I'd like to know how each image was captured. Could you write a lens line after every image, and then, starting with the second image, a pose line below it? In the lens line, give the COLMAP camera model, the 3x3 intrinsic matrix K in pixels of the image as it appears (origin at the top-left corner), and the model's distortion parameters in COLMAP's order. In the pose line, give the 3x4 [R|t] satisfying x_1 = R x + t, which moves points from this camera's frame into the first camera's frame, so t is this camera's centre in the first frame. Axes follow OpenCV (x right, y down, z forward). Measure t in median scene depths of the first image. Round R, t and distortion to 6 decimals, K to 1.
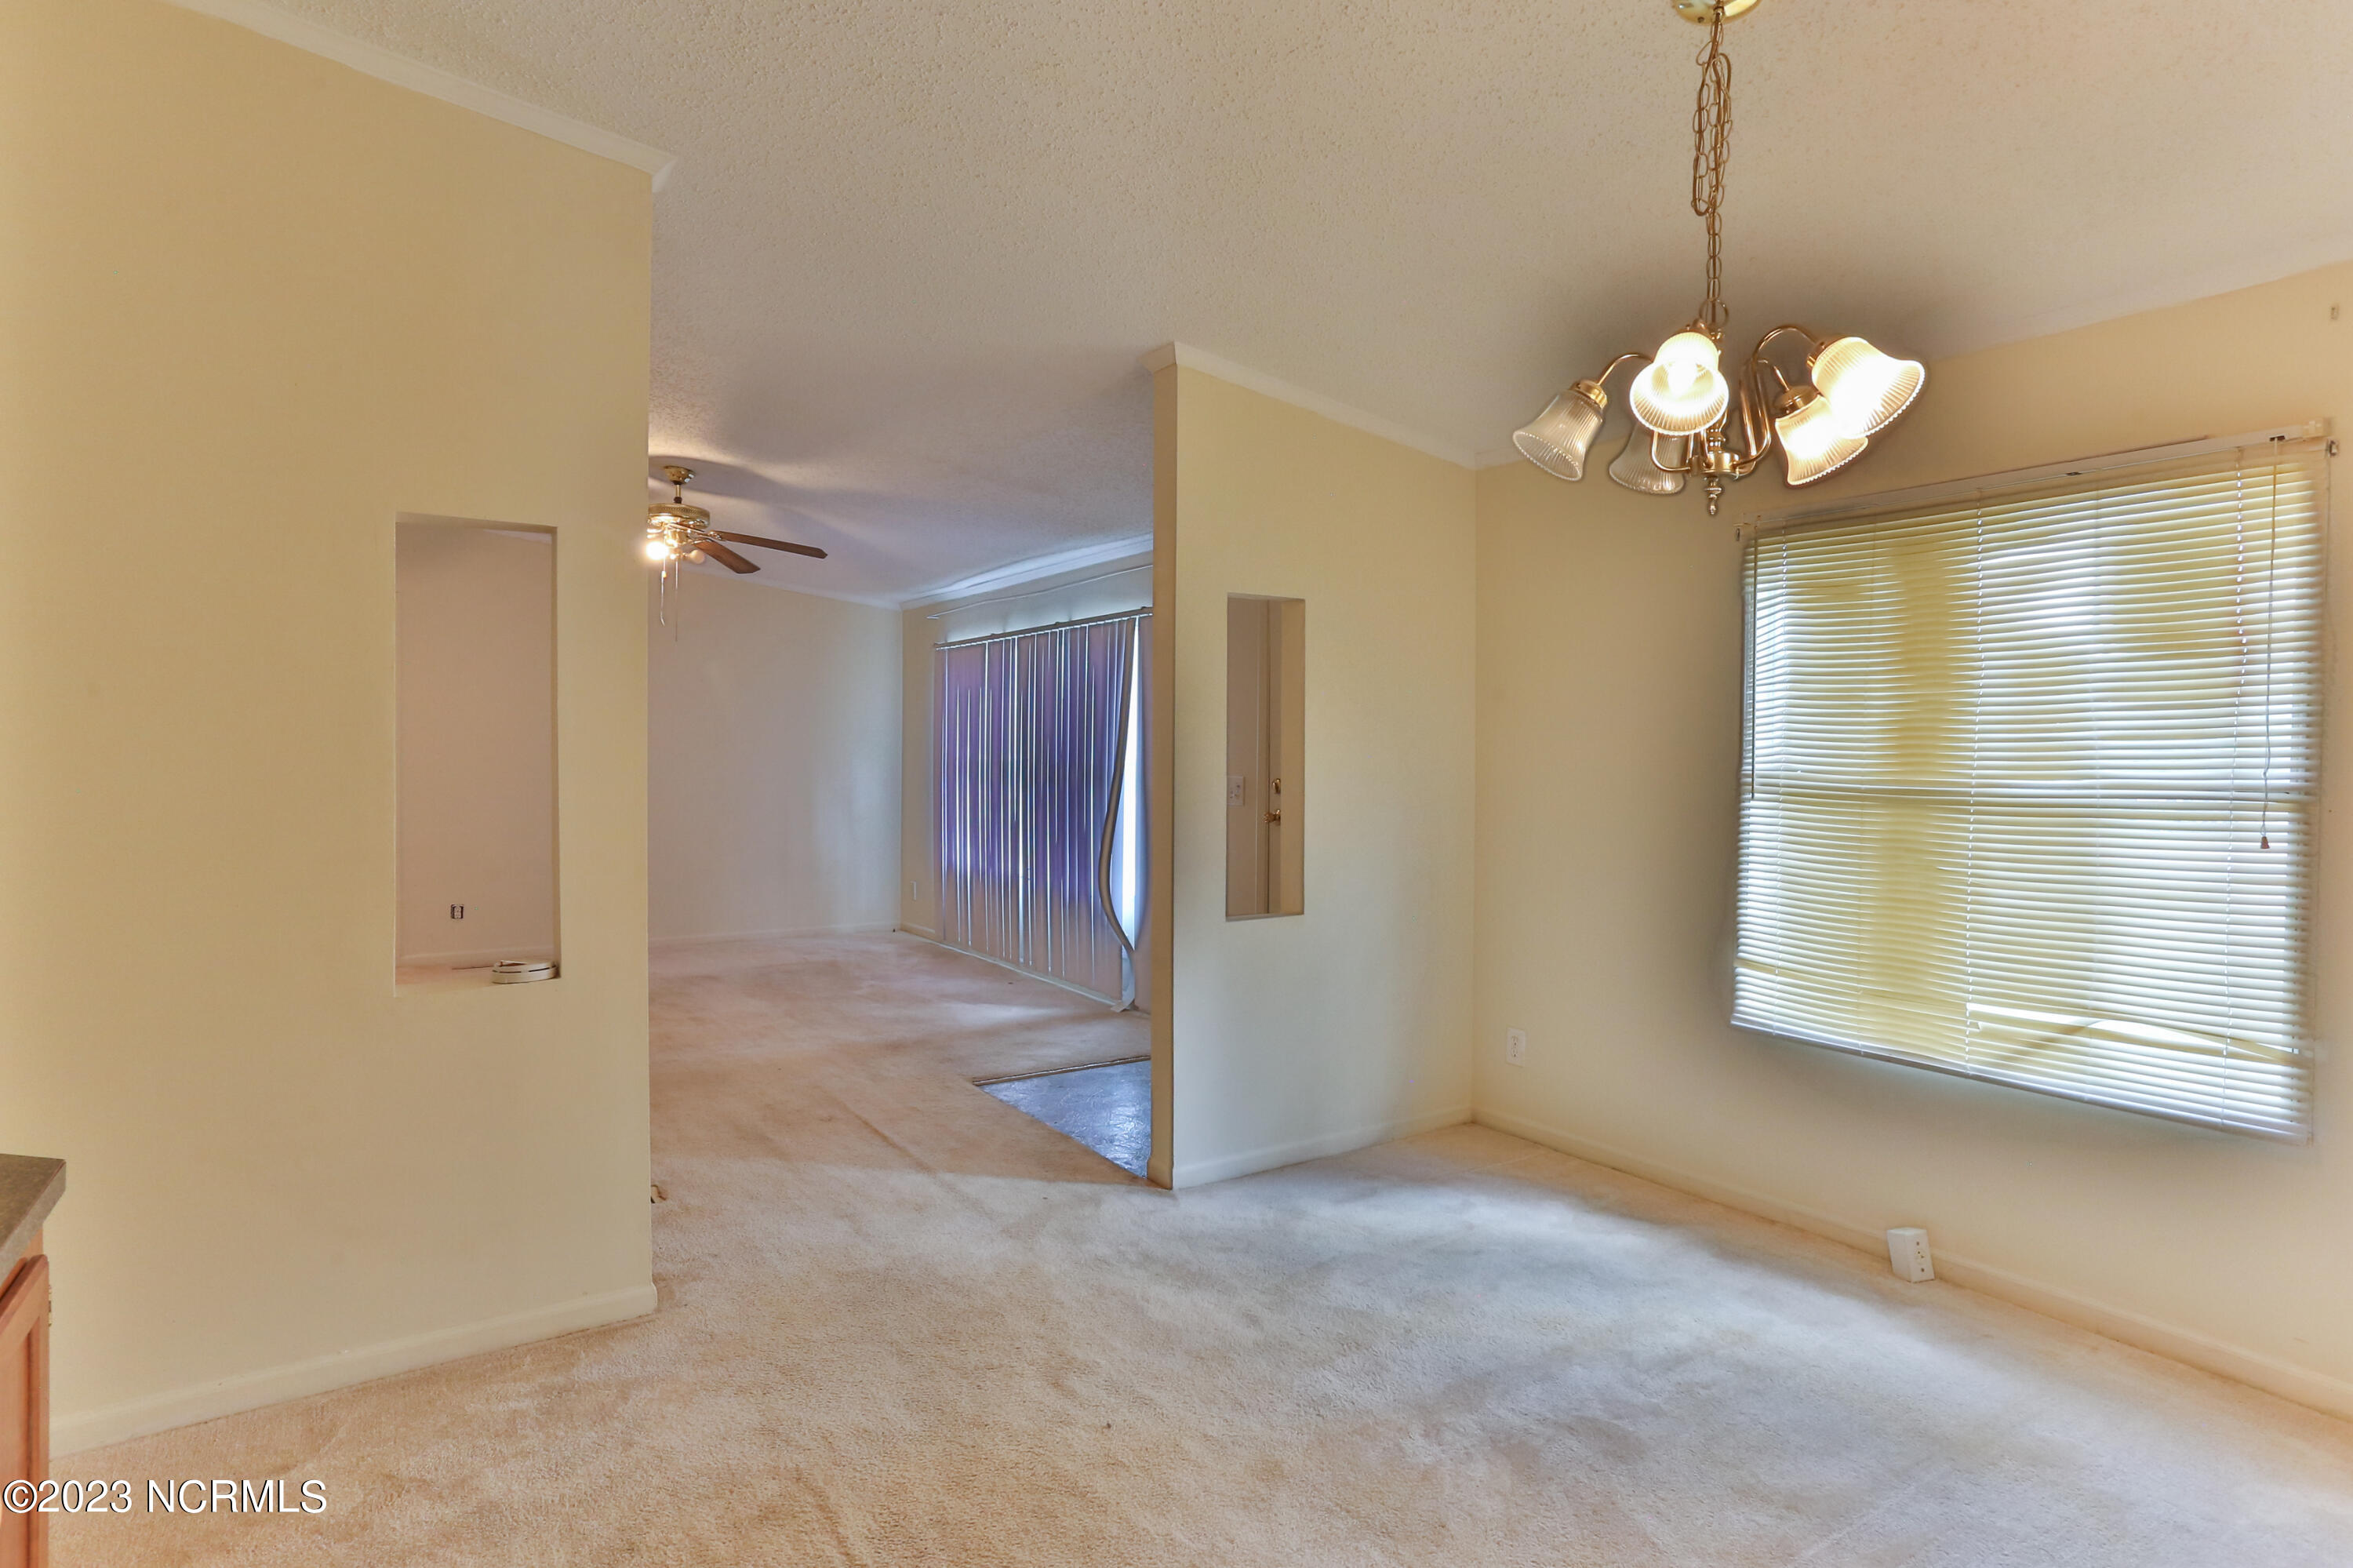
lens RADIAL K [[1222.9, 0, 1181.8], [0, 1222.9, 769.3], [0, 0, 1]] dist [-0.002895, 0.000889]
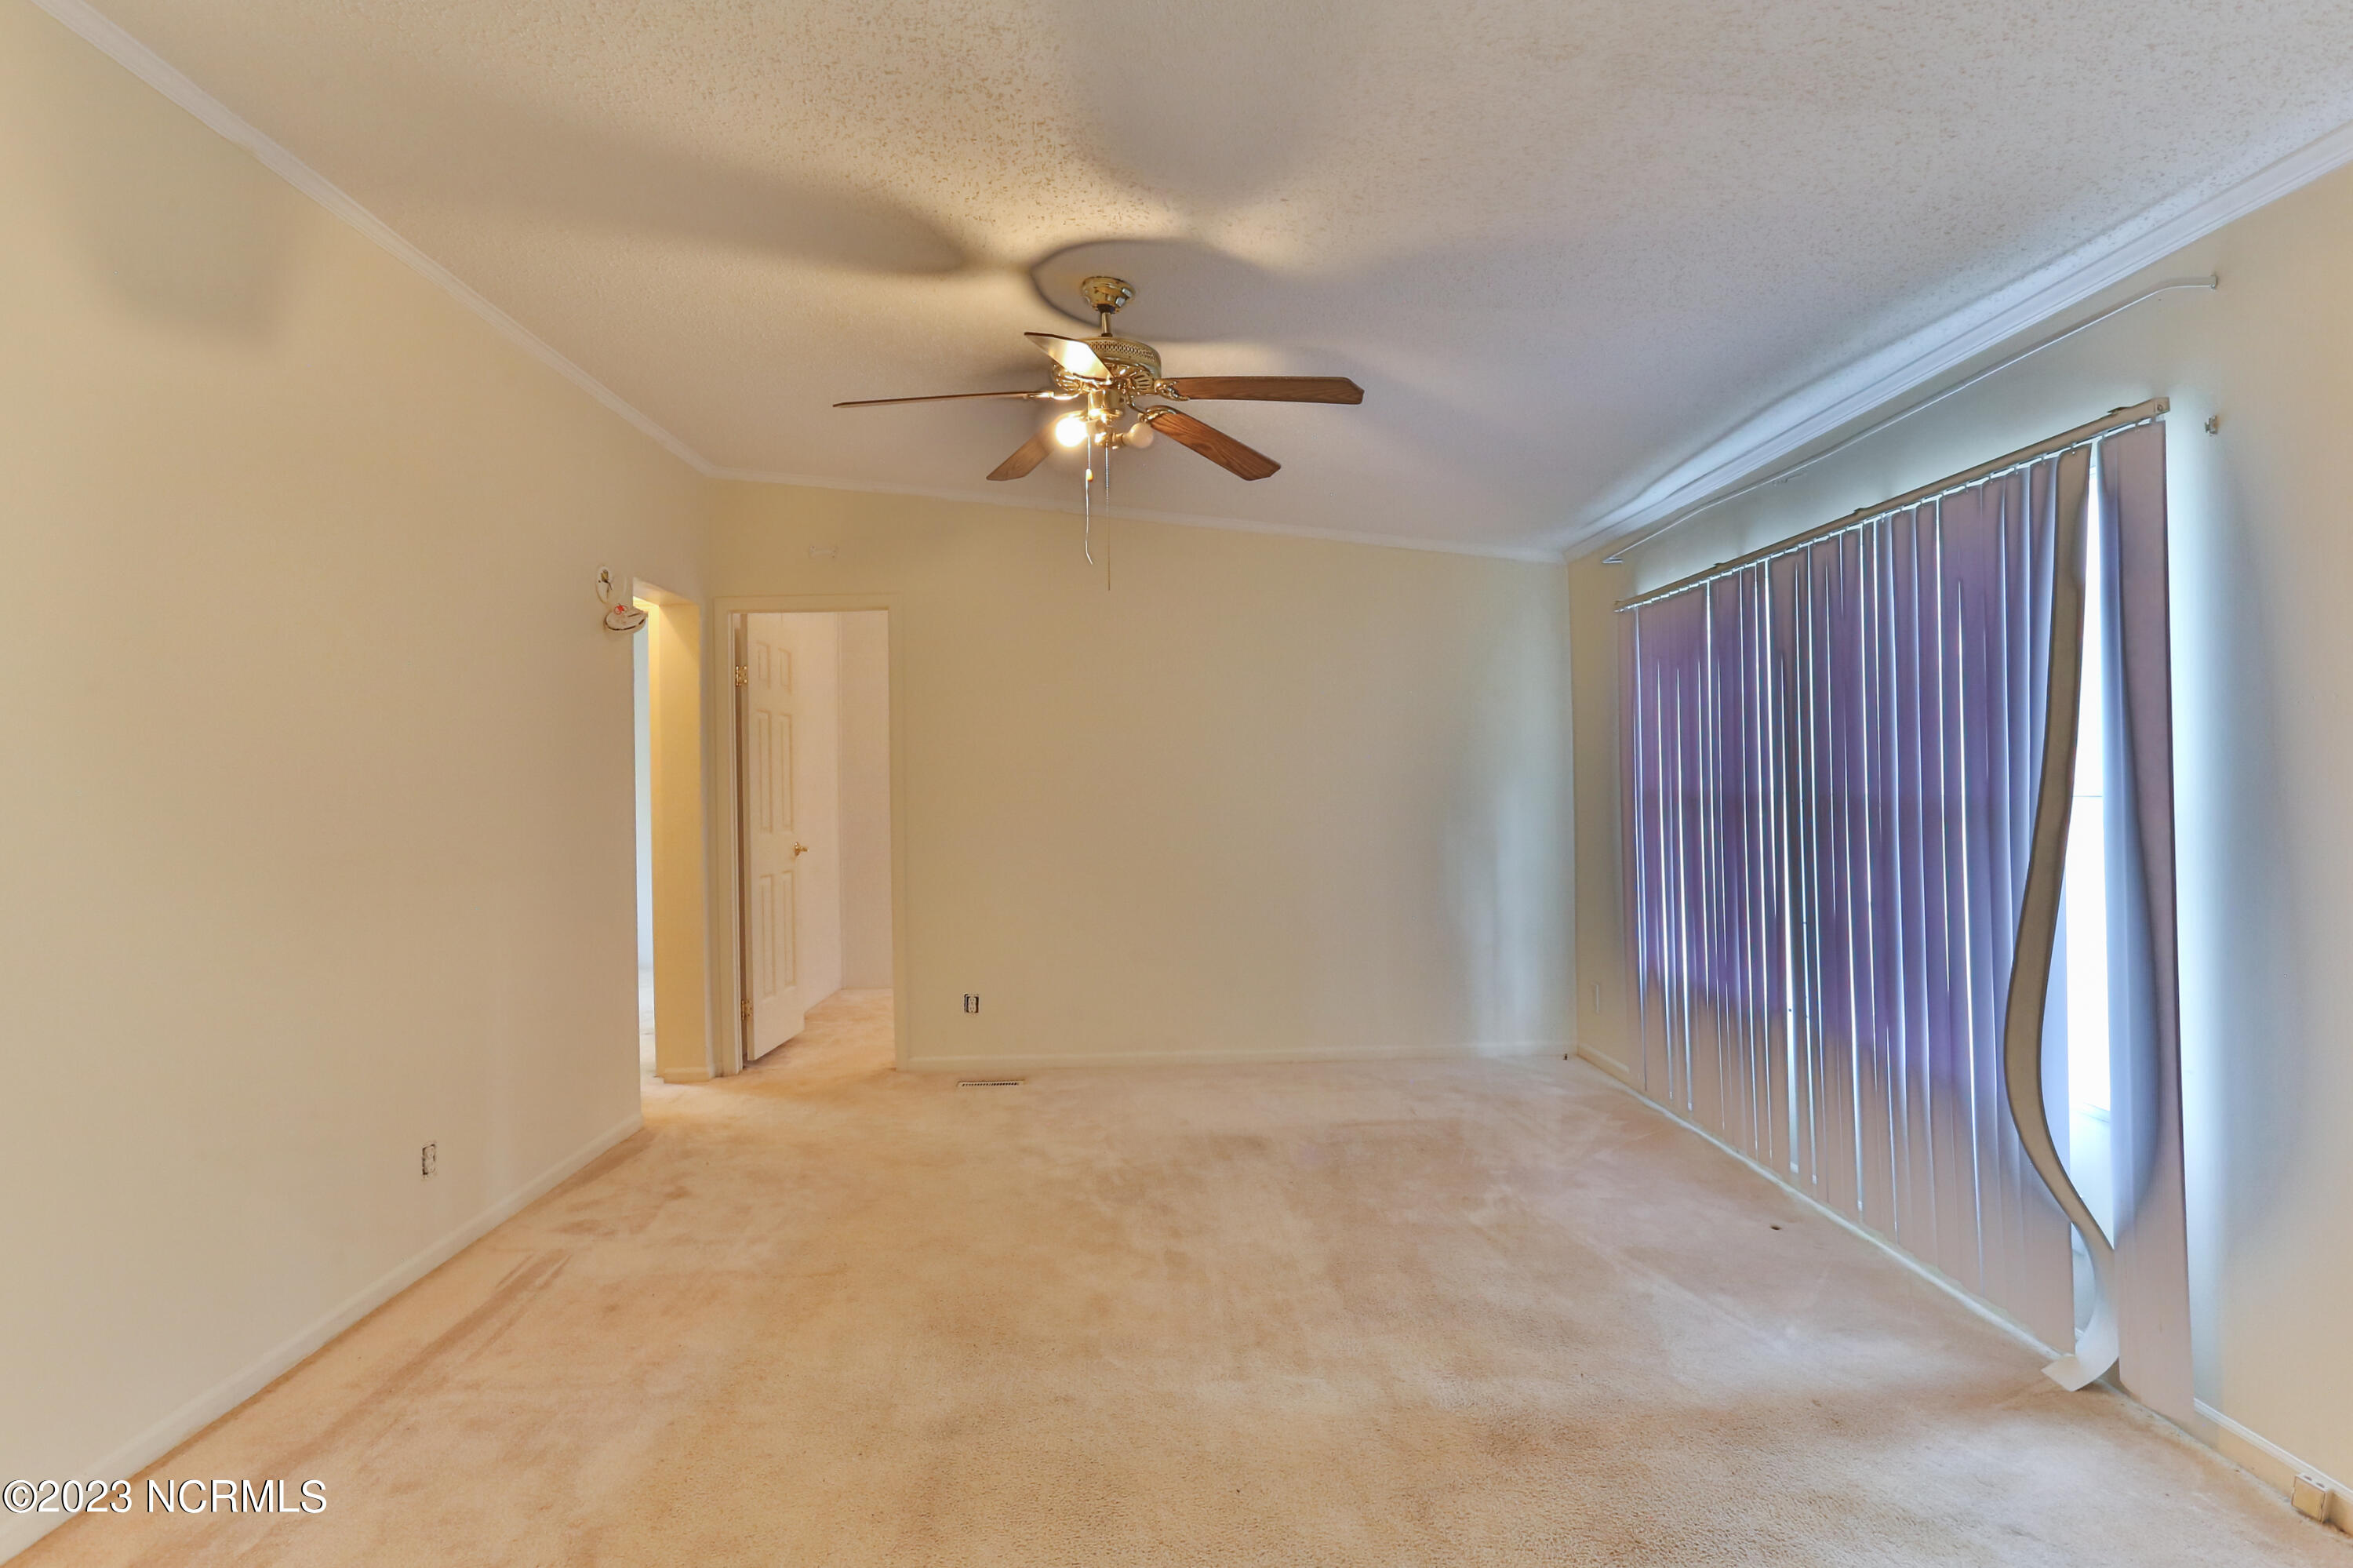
lens RADIAL K [[1222.9, 0, 1188.4], [0, 1222.9, 767.8], [0, 0, 1]] dist [-0.002895, 0.000889]
pose [[0.846048, -0.029894, -0.532267, -0.070353], [0.016828, 0.999427, -0.029382, -0.005693], [0.532841, 0.015902, 0.846066, 0.433554]]
